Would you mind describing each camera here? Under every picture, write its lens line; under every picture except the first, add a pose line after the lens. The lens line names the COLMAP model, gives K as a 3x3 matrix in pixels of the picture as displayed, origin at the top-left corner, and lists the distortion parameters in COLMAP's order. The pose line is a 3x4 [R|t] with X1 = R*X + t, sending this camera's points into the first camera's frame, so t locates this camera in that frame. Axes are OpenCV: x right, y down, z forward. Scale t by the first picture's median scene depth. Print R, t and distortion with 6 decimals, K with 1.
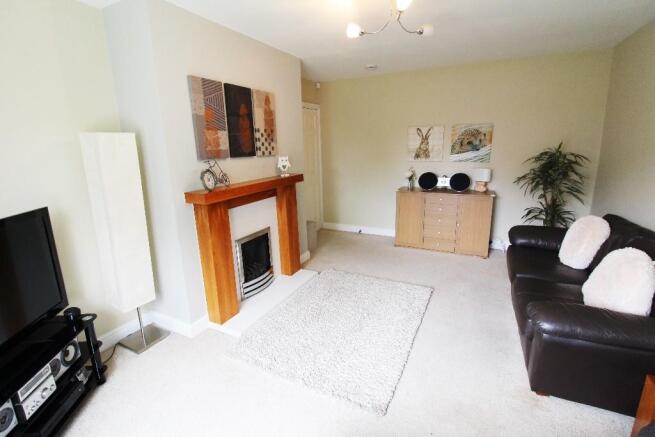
lens RADIAL K [[303.4, 0, 328.6], [0, 303.4, 214.1], [0, 0, 1]] dist [-0.017451, -0.000473]
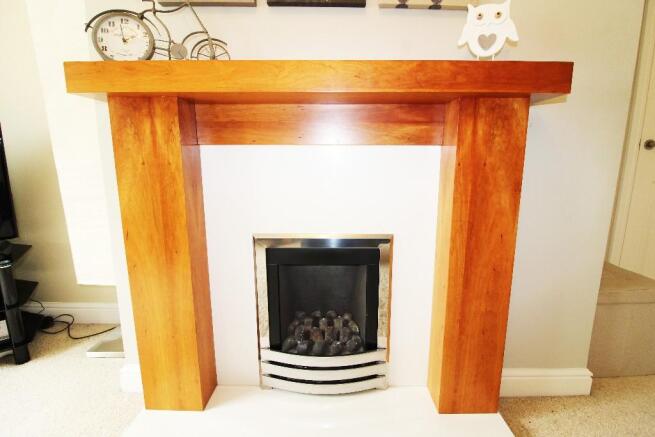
lens RADIAL K [[303.4, 0, 327.3], [0, 303.4, 213.6], [0, 0, 1]] dist [-0.017451, -0.000473]
pose [[0.461686, 0.176874, -0.869230, 0.055415], [-0.222958, 0.971599, 0.079281, 0.010323], [0.858566, 0.157199, 0.488009, 0.773465]]
